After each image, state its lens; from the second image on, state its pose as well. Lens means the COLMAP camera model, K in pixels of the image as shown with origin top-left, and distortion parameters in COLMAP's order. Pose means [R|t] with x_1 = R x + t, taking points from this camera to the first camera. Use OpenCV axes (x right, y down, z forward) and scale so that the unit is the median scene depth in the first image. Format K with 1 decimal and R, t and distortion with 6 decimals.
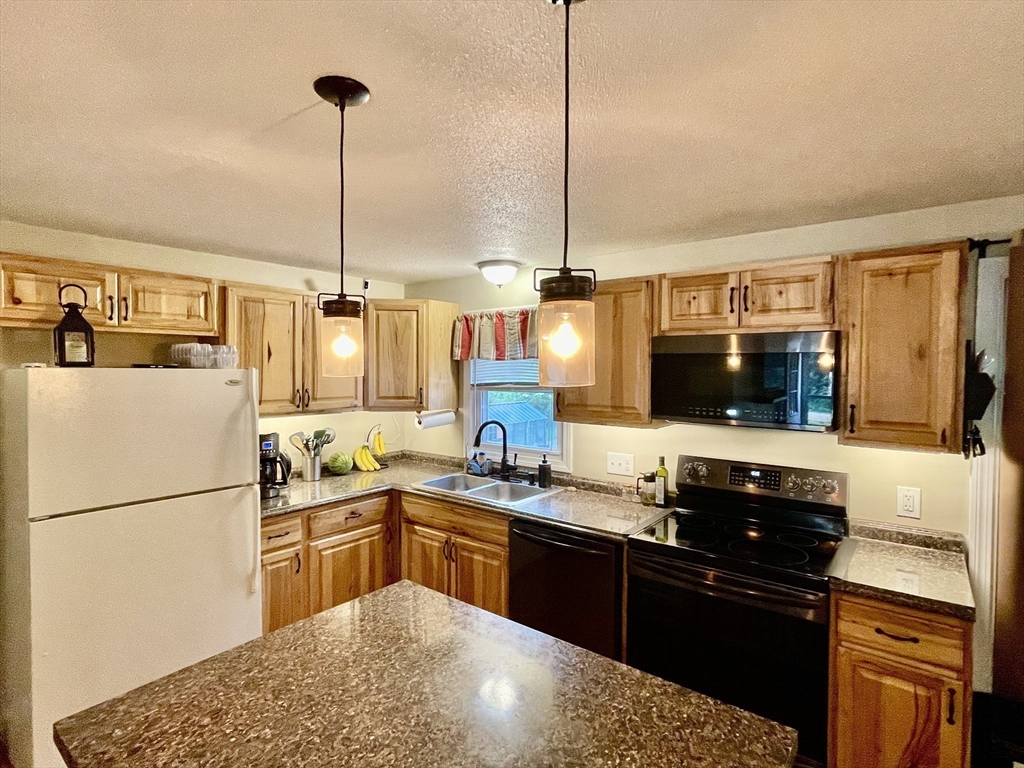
lens RADIAL K [[526.2, 0, 513.7], [0, 526.2, 385.2], [0, 0, 1]] dist [-0.001474, 0.000774]
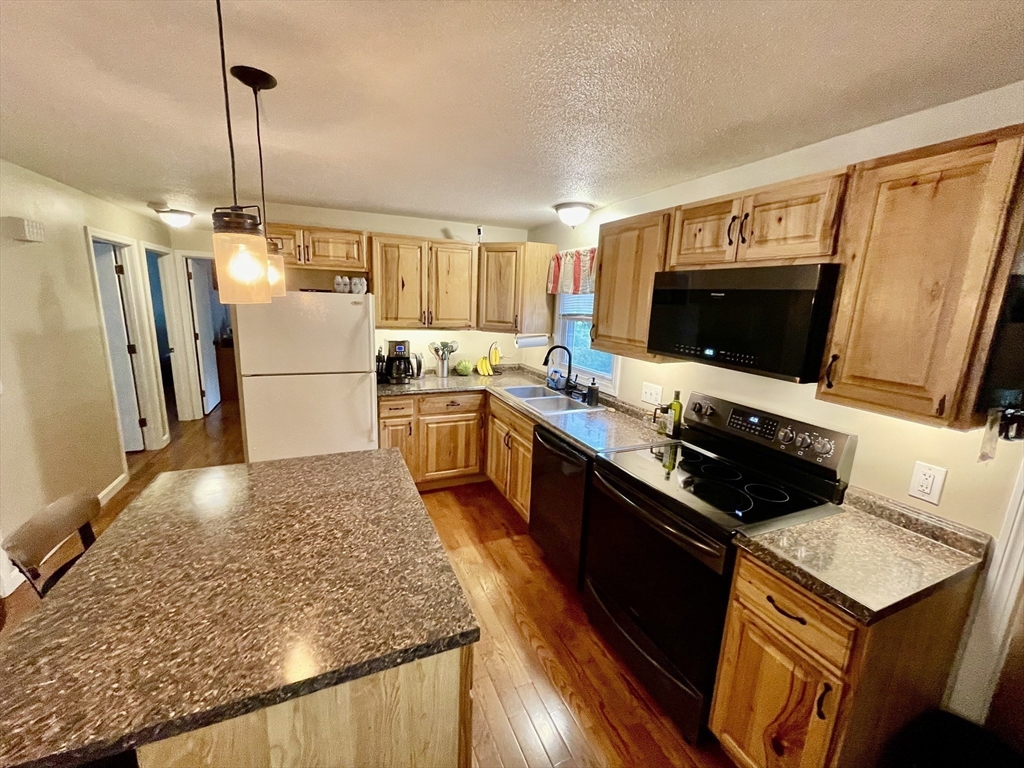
lens RADIAL K [[413.9, 0, 508.1], [0, 413.9, 386.4], [0, 0, 1]] dist [0.002566, -0.000114]
pose [[0.880593, 0.127217, -0.456477, 0.411522], [-0.048624, 0.982463, 0.180004, -0.005810], [0.471372, -0.136315, 0.871336, 0.143086]]
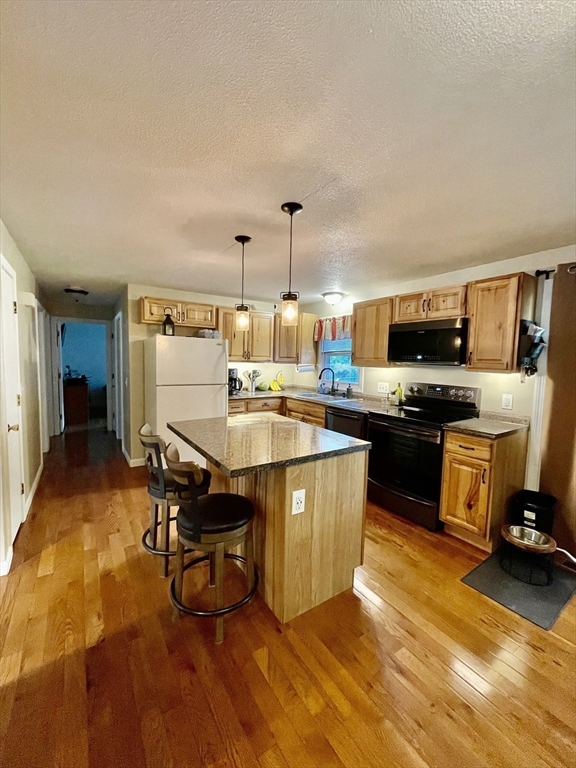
lens RADIAL K [[310.5, 0, 291.5], [0, 310.5, 387.3], [0, 0, 1]] dist [0.002566, -0.000114]
pose [[0.955205, 0.043645, -0.292709, 0.267788], [-0.028321, 0.998007, 0.056390, 0.109278], [0.294587, -0.045574, 0.954537, -0.370849]]
